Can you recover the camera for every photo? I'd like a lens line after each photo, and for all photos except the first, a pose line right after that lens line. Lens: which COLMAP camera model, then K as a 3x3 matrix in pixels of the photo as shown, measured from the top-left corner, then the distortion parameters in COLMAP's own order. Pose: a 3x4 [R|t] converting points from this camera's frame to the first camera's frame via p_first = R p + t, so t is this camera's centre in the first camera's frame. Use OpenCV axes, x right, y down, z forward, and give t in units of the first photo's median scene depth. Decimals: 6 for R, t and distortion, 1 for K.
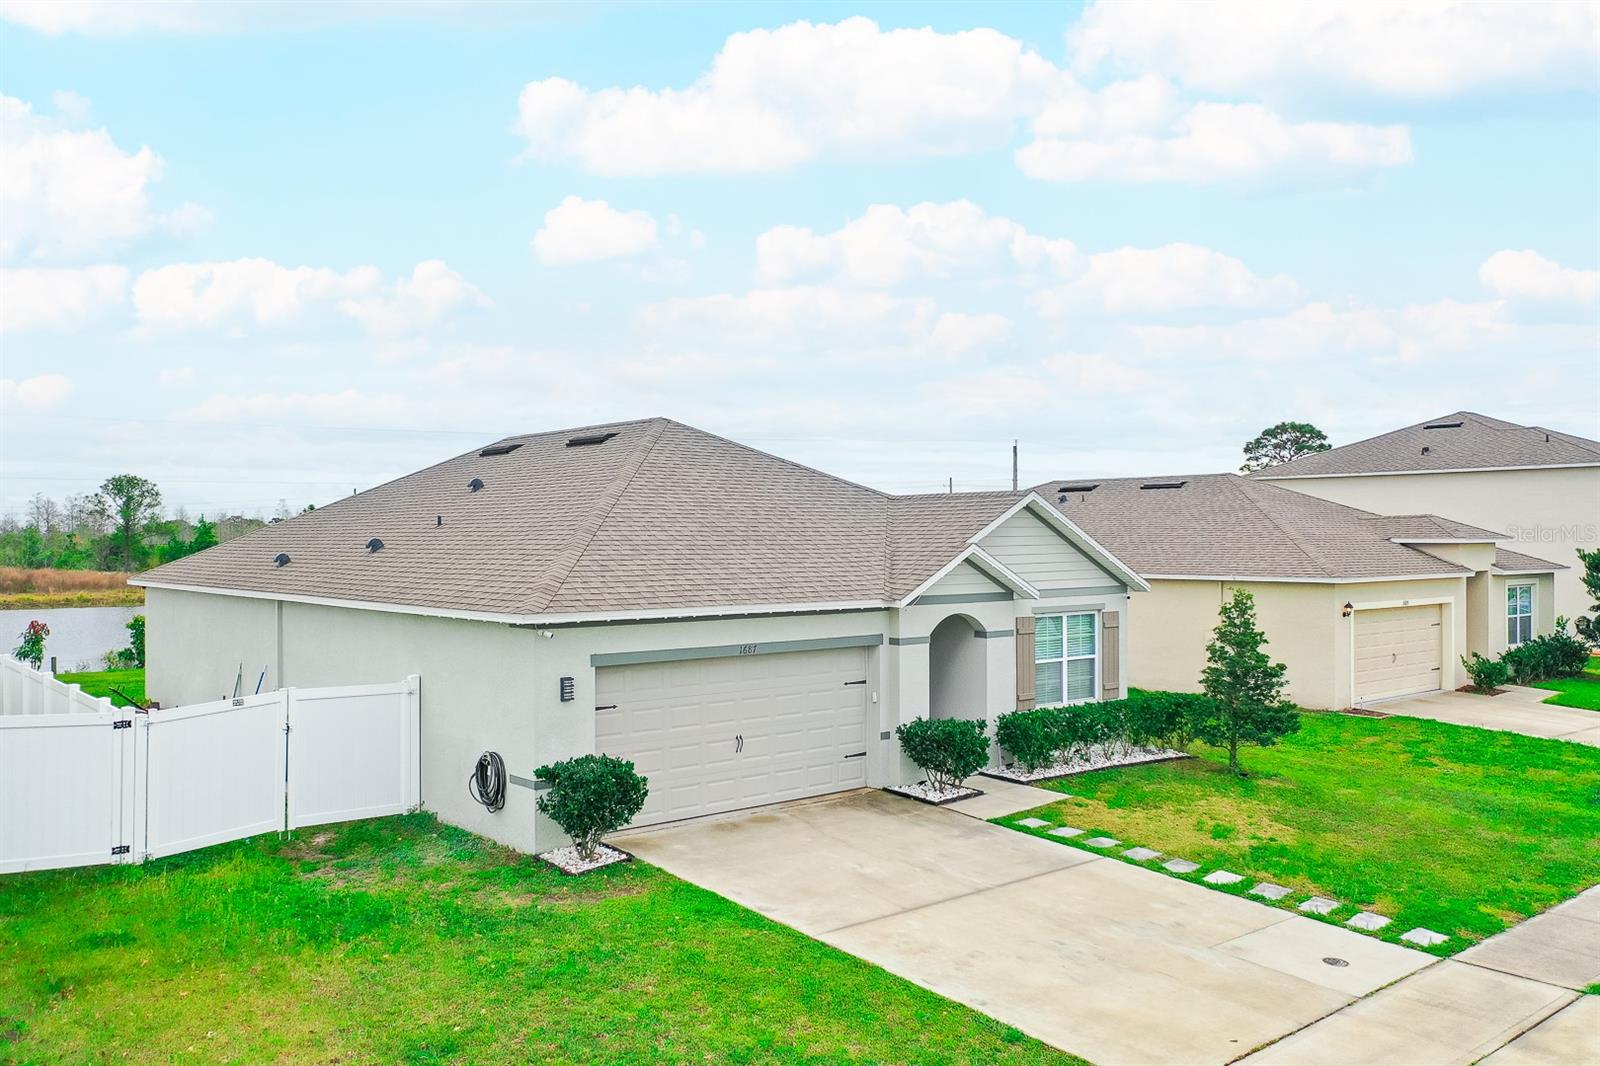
lens RADIAL K [[1270.4, 0, 800.0], [0, 1270.4, 533.0], [0, 0, 1]] dist [0.005557, 0.003323]
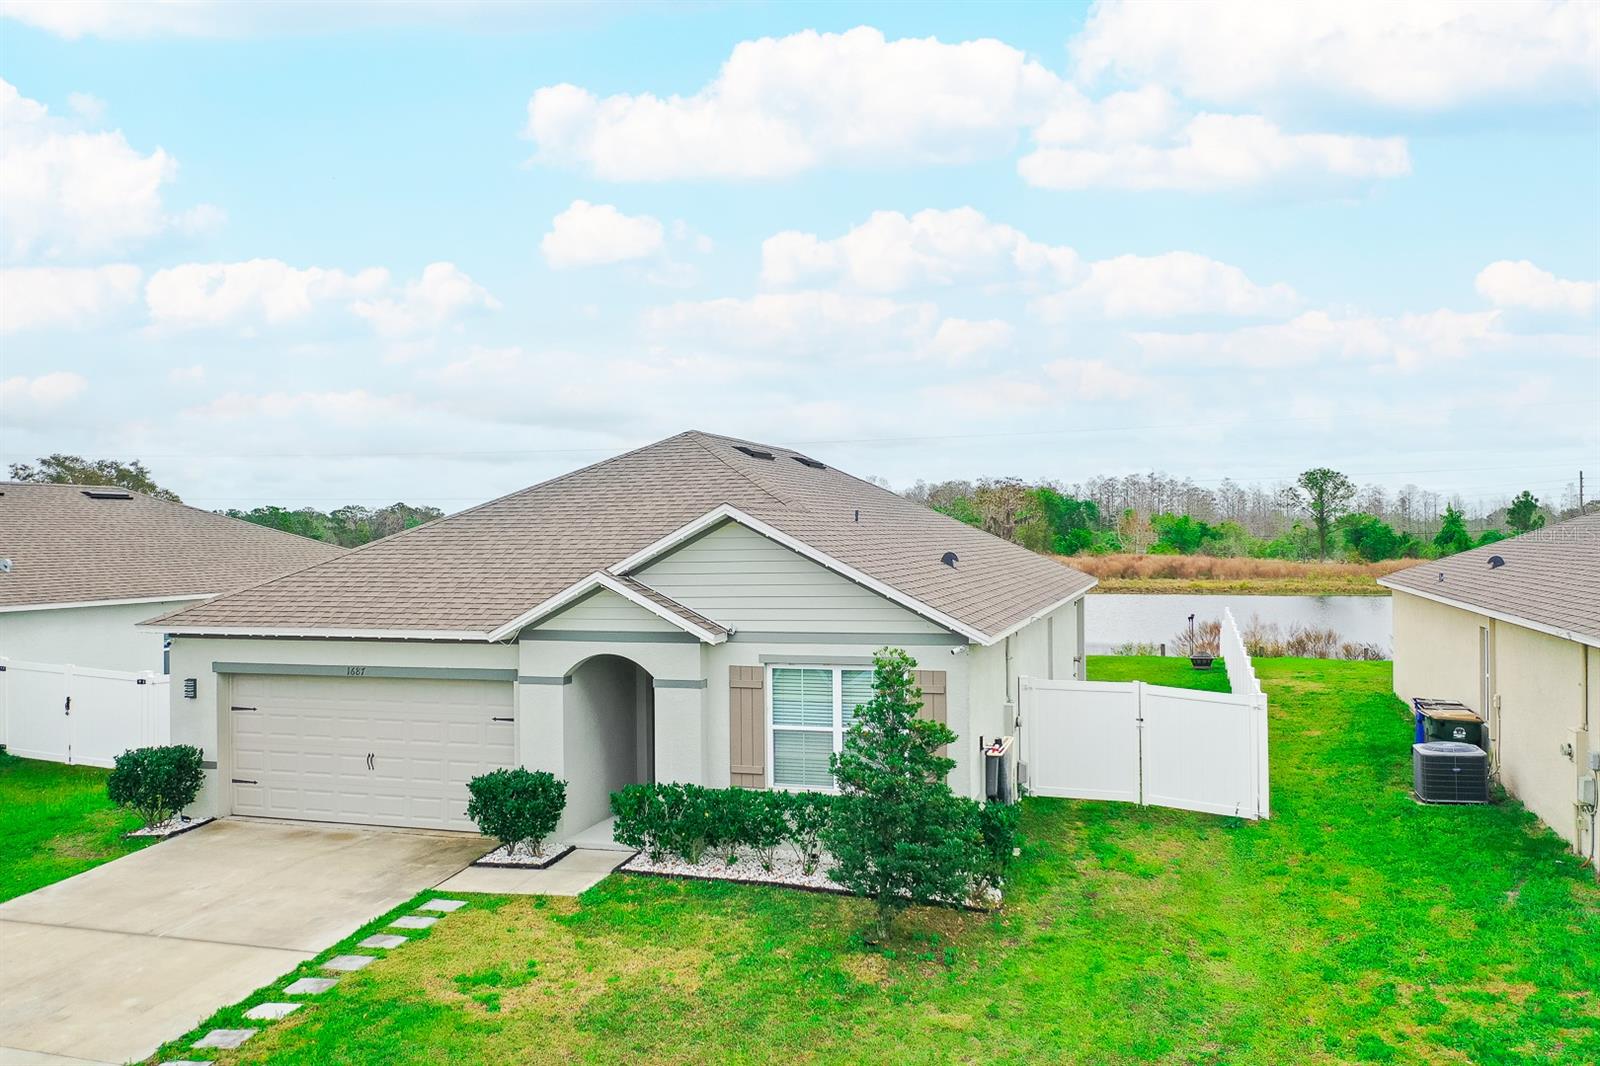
lens RADIAL K [[1270.4, 0, 800.0], [0, 1270.4, 533.0], [0, 0, 1]] dist [0.005557, 0.003323]
pose [[0.528423, -0.003261, -0.848975, 1.020698], [0.012583, 0.999913, 0.003991, -0.020778], [0.848888, -0.012792, 0.528418, 0.750976]]
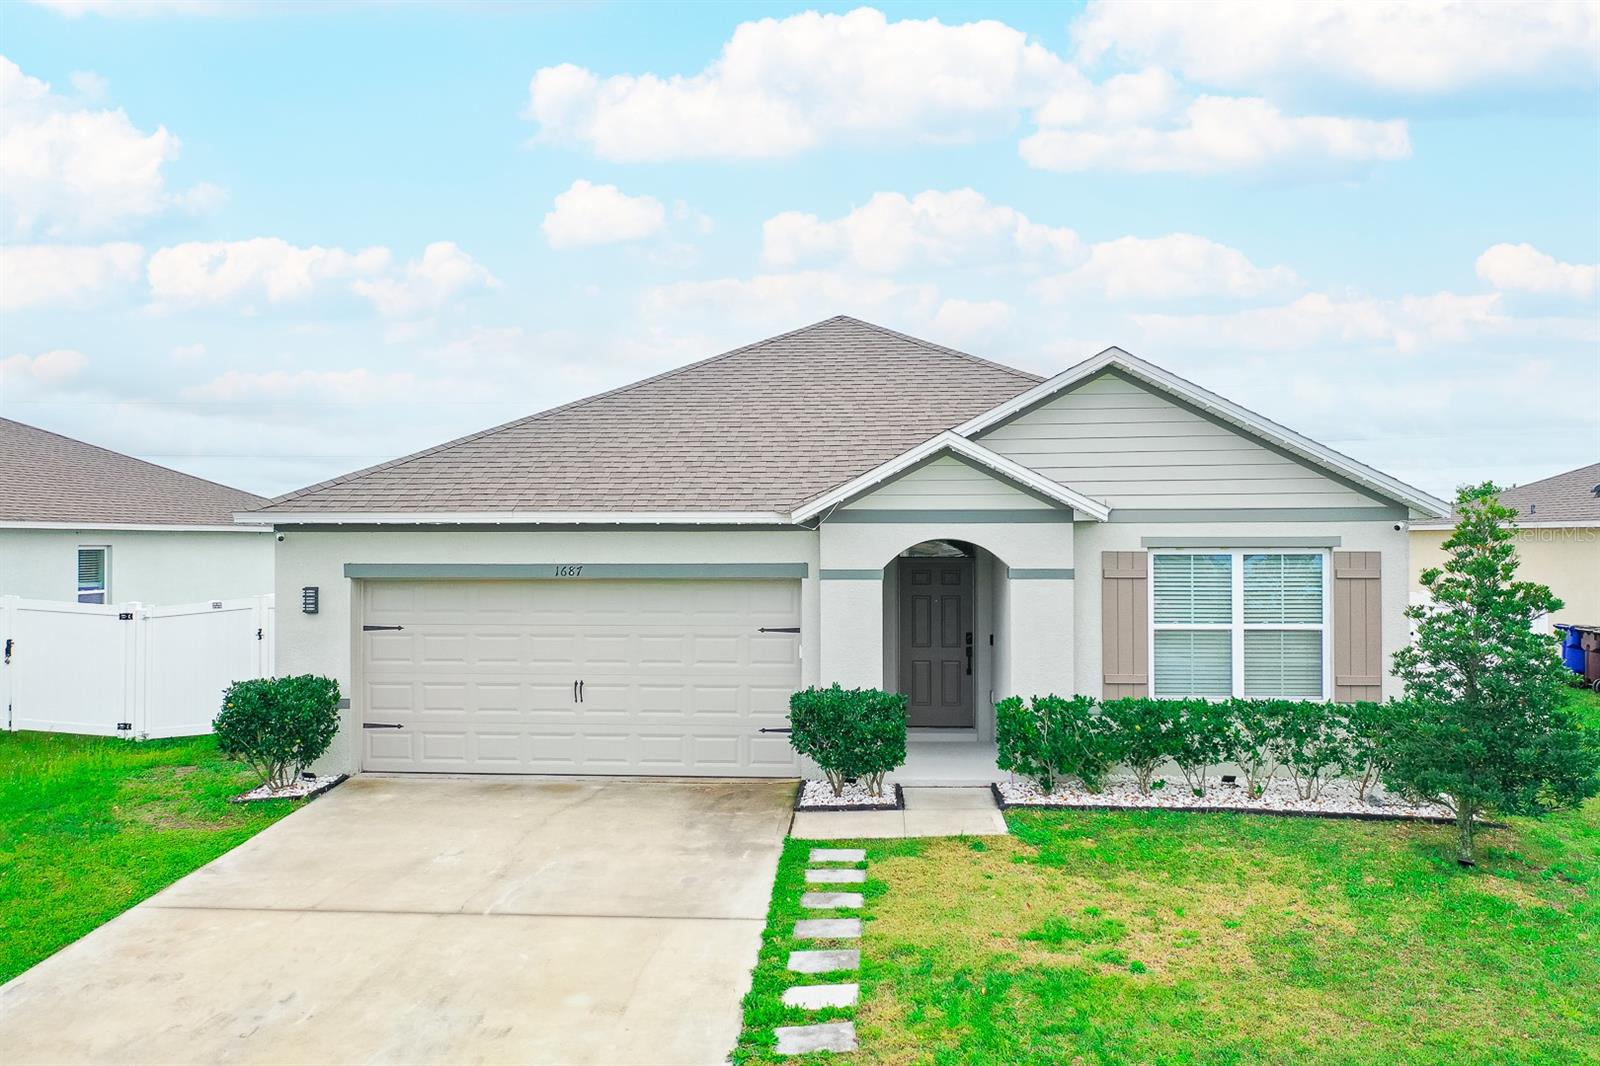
lens RADIAL K [[1270.4, 0, 800.0], [0, 1270.4, 533.0], [0, 0, 1]] dist [0.005557, 0.003323]
pose [[0.707026, -0.003219, -0.707180, 0.608926], [0.004577, 0.999990, 0.000024, 0.067758], [0.707172, -0.003254, 0.707034, 0.538178]]
